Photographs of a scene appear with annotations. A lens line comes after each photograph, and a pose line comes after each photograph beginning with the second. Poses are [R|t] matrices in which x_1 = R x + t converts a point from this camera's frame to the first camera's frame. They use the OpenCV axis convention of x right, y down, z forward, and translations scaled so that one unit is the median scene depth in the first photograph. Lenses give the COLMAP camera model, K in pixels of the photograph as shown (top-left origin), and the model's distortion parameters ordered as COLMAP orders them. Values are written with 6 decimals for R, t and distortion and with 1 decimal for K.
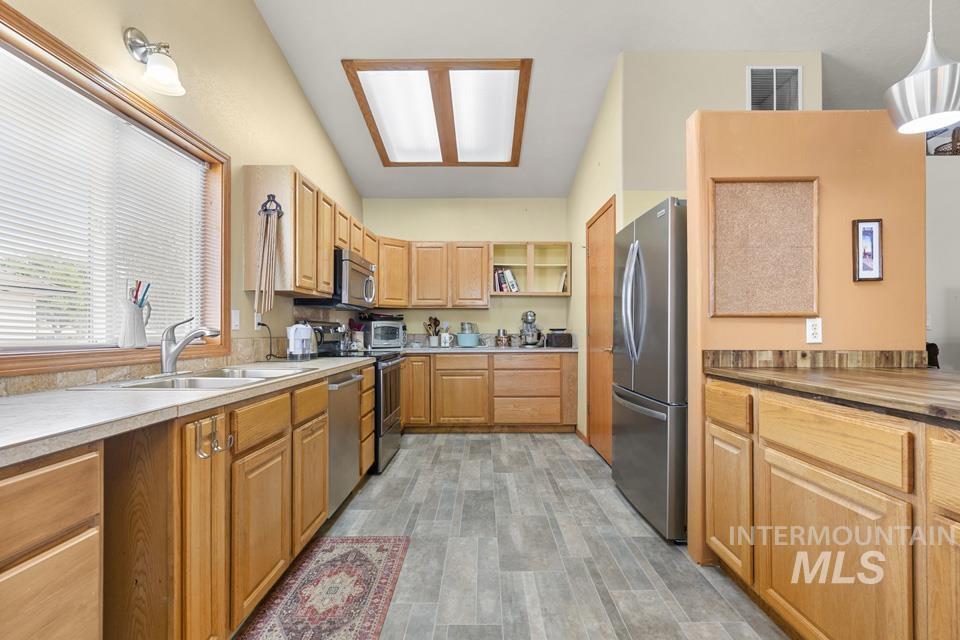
lens RADIAL K [[433.8, 0, 483.2], [0, 433.8, 328.9], [0, 0, 1]] dist [-0.004187, 0.002156]
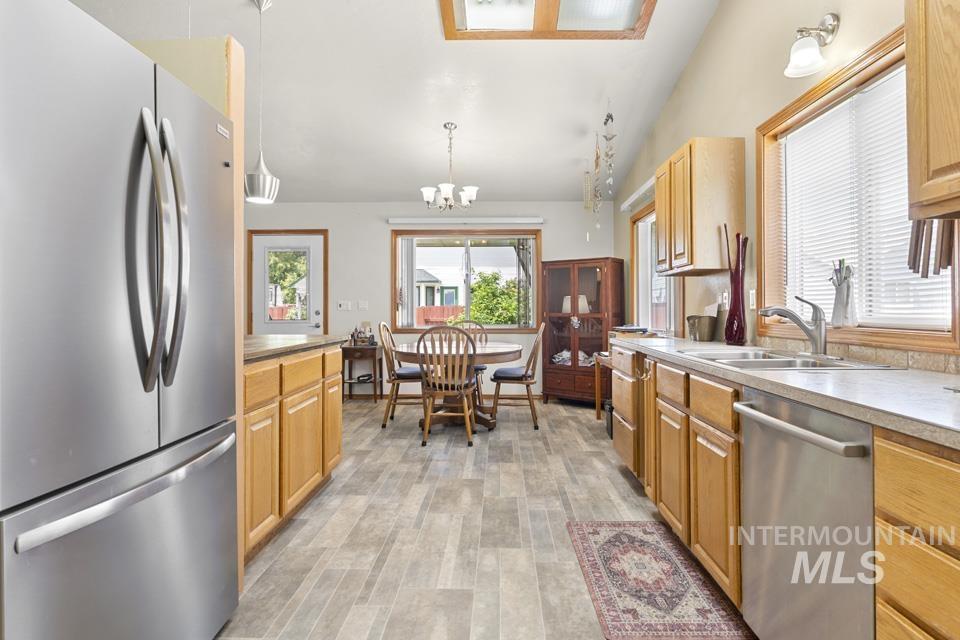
lens RADIAL K [[523.2, 0, 495.0], [0, 523.2, 301.9], [0, 0, 1]] dist [-0.011434, 0.000145]
pose [[-0.999943, 0.003207, 0.010211, -0.014160], [0.003038, 0.999858, -0.016554, -0.002088], [-0.010262, -0.016522, -0.999811, 1.881004]]
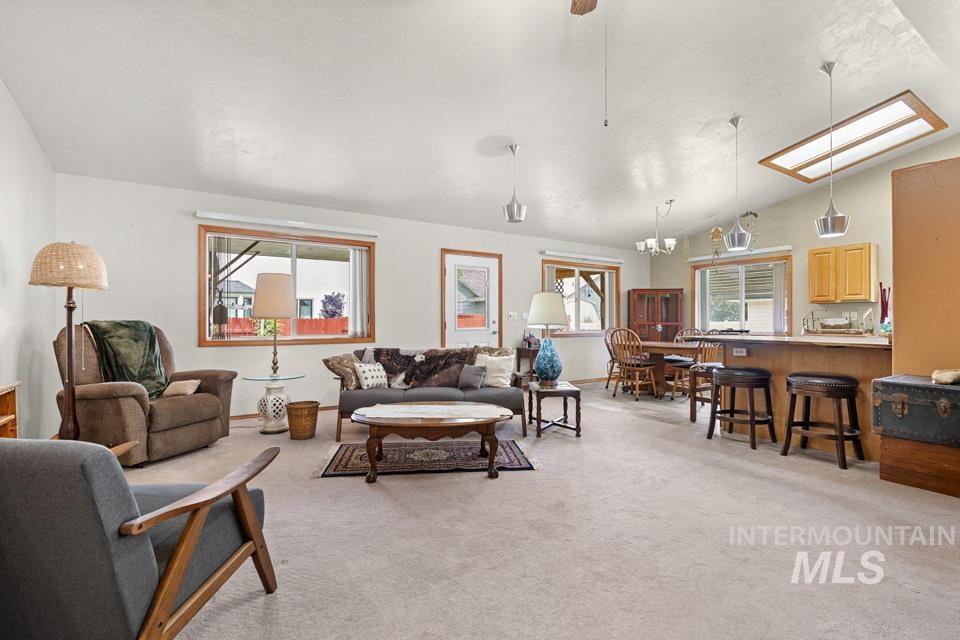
lens RADIAL K [[433.8, 0, 480.7], [0, 433.8, 318.8], [0, 0, 1]] dist [-0.004187, 0.002156]
pose [[-0.841371, -0.001080, -0.540456, 2.793801], [0.002237, 0.999982, -0.005481, 0.002621], [0.540453, -0.005820, -0.841354, 1.378127]]
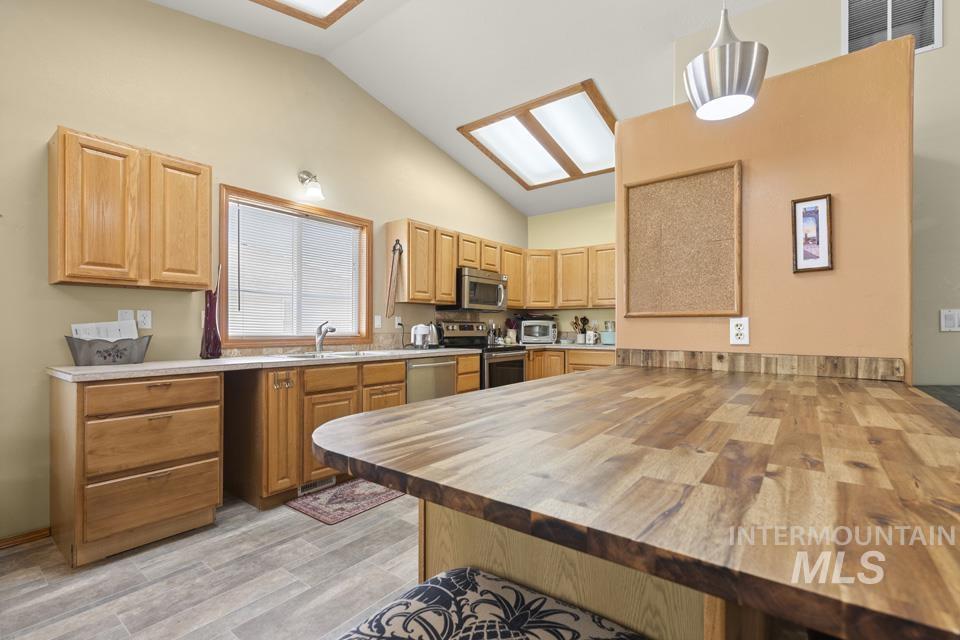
lens RADIAL K [[433.8, 0, 483.1], [0, 433.8, 327.5], [0, 0, 1]] dist [-0.004187, 0.002156]
pose [[0.794704, 0.002356, -0.606993, 0.820101], [-0.000862, 0.999996, 0.002754, -0.005021], [0.606997, -0.001666, 0.794703, -0.038262]]
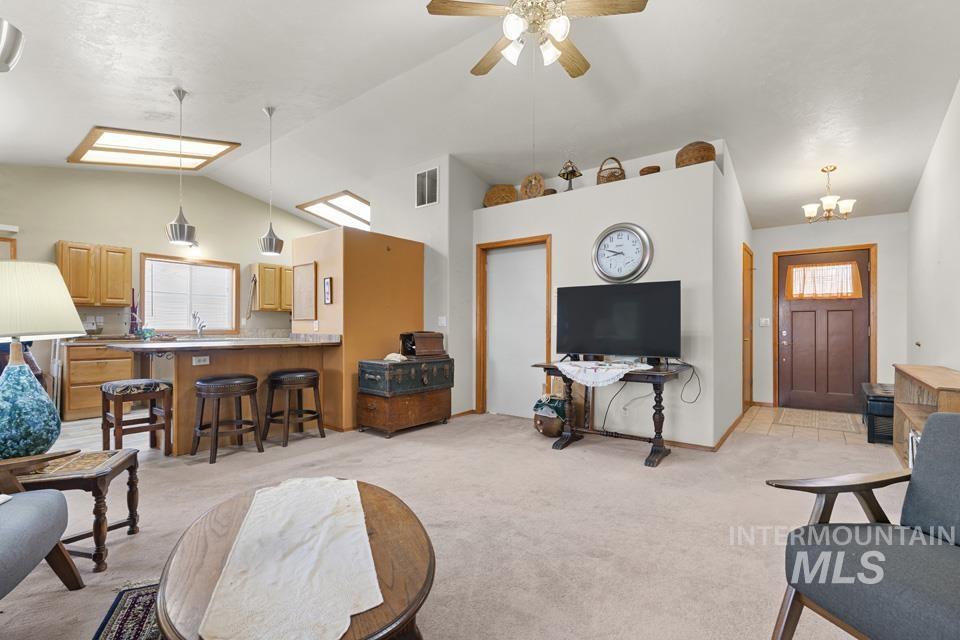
lens RADIAL K [[433.8, 0, 486.7], [0, 433.8, 327.5], [0, 0, 1]] dist [-0.004187, 0.002156]
pose [[0.794120, 0.004157, -0.607747, 2.729709], [-0.000904, 0.999984, 0.005659, -0.000231], [0.607760, -0.003945, 0.794111, -0.298395]]
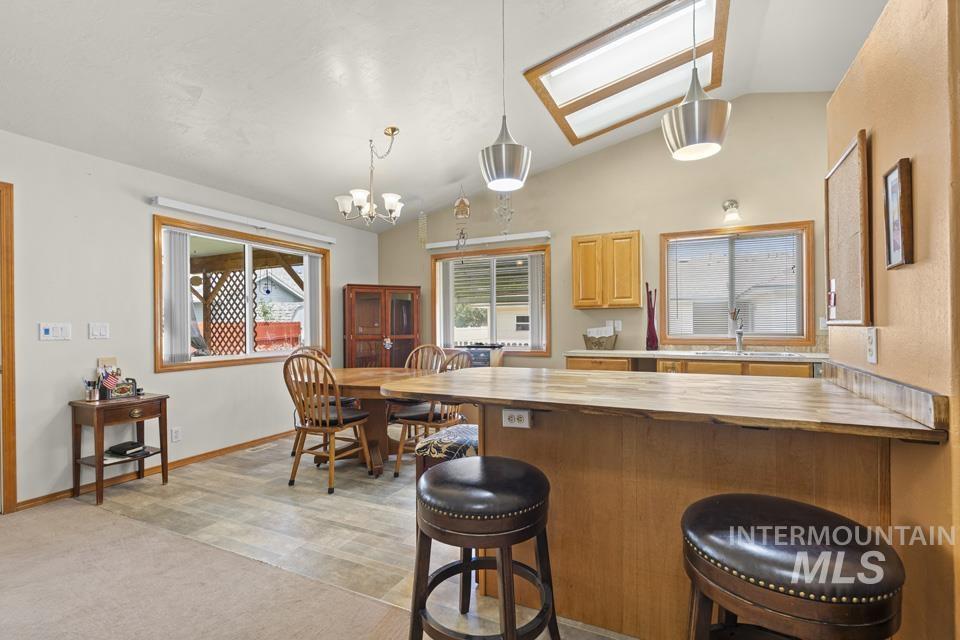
lens RADIAL K [[433.8, 0, 483.0], [0, 433.8, 326.1], [0, 0, 1]] dist [-0.004187, 0.002156]
pose [[-0.435074, 0.008218, -0.900357, 1.548264], [0.013390, 0.999907, 0.002656, -0.035802], [0.900295, -0.010900, -0.435143, 0.681928]]
